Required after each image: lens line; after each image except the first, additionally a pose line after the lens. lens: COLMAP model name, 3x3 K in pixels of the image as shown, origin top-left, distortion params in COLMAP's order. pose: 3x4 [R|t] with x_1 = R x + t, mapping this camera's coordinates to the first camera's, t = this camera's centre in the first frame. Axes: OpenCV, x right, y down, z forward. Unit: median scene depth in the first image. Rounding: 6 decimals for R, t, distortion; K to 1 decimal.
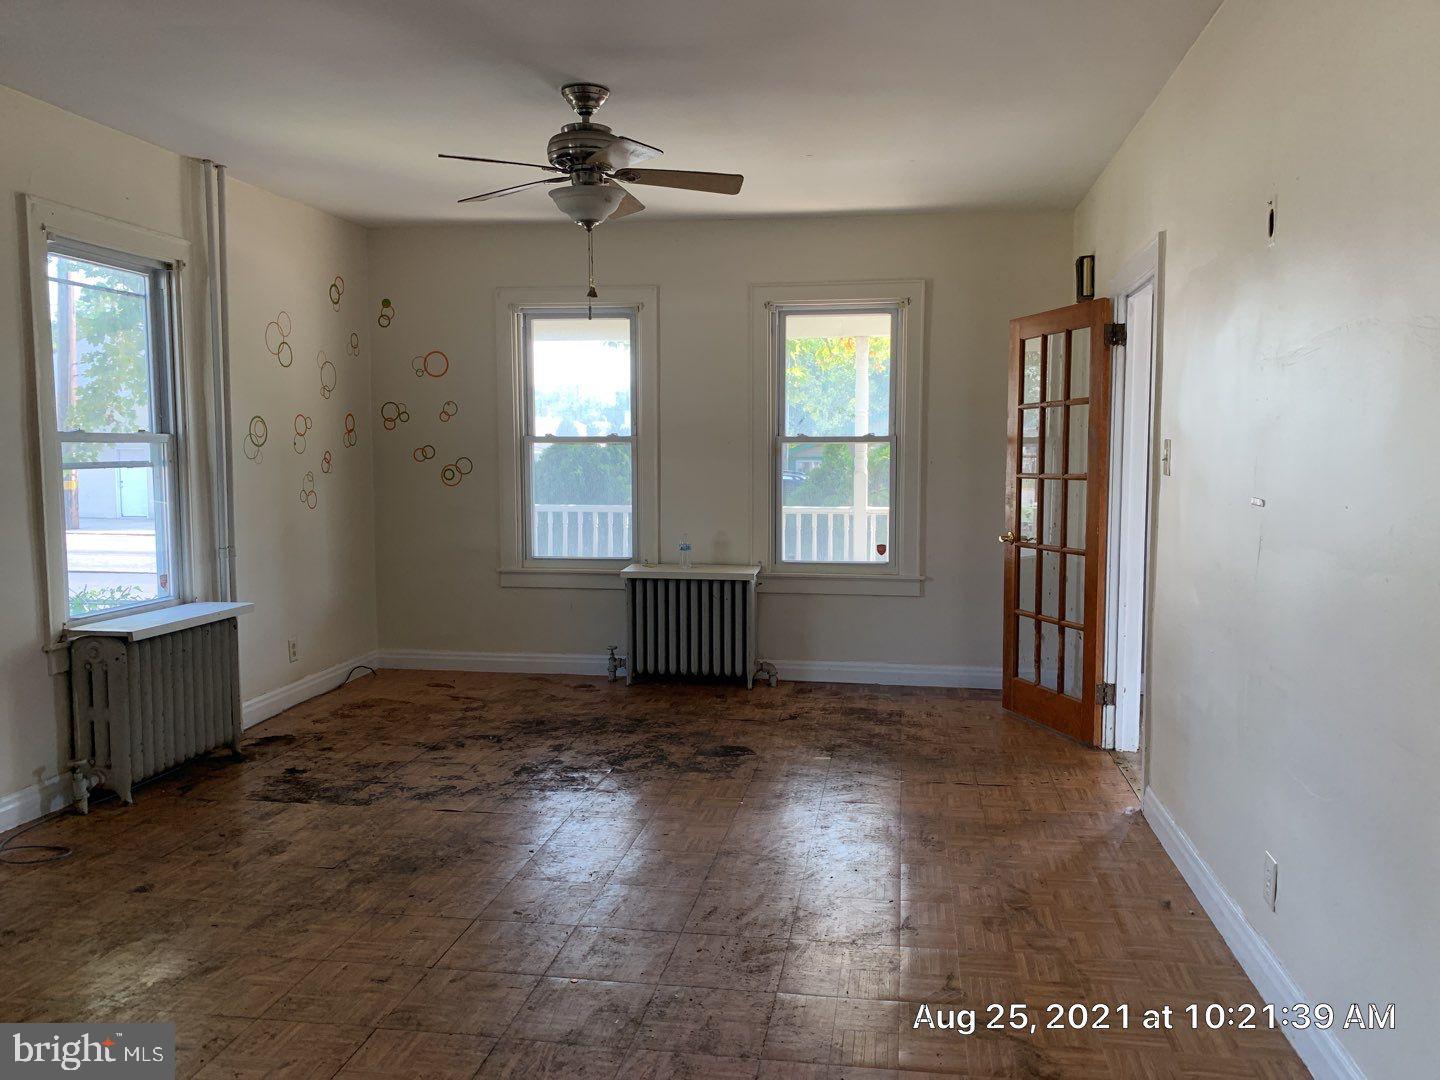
lens RADIAL K [[1126.6, 0, 721.8], [0, 1126.6, 542.1], [0, 0, 1]] dist [0.012933, -0.005751]
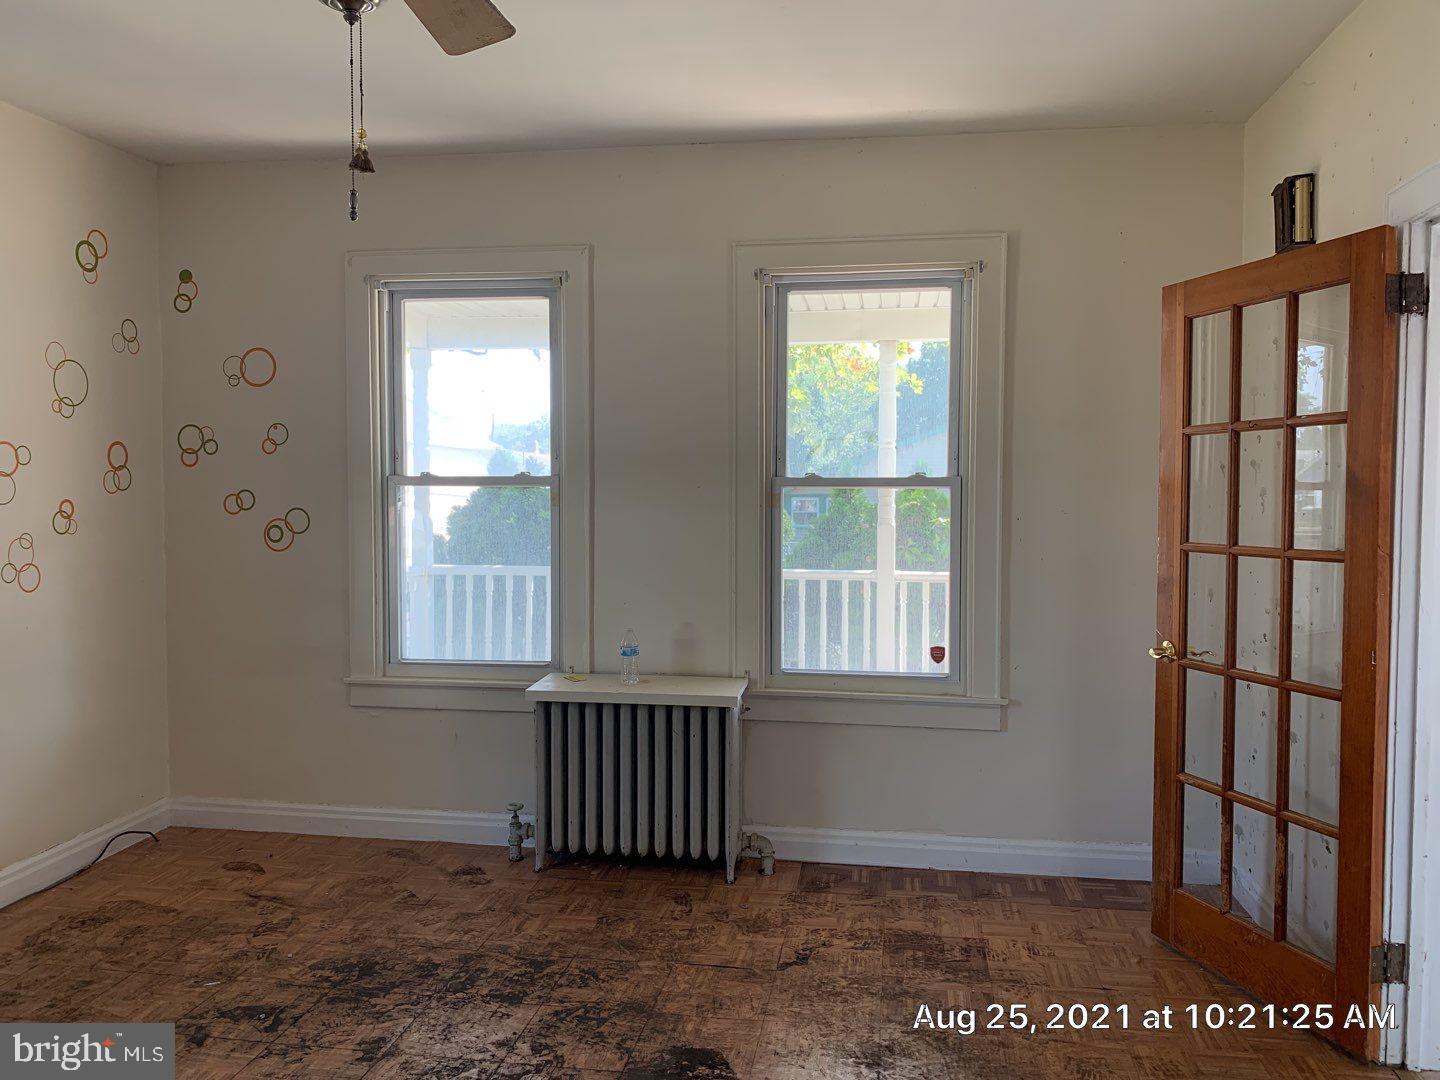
lens RADIAL K [[1126.6, 0, 720.7], [0, 1126.6, 531.6], [0, 0, 1]] dist [0.012933, -0.005751]
pose [[0.999993, 0.002224, 0.003159, 0.017033], [-0.002096, 0.999200, -0.039928, -0.038038], [-0.003245, 0.039921, 0.999198, 0.363869]]
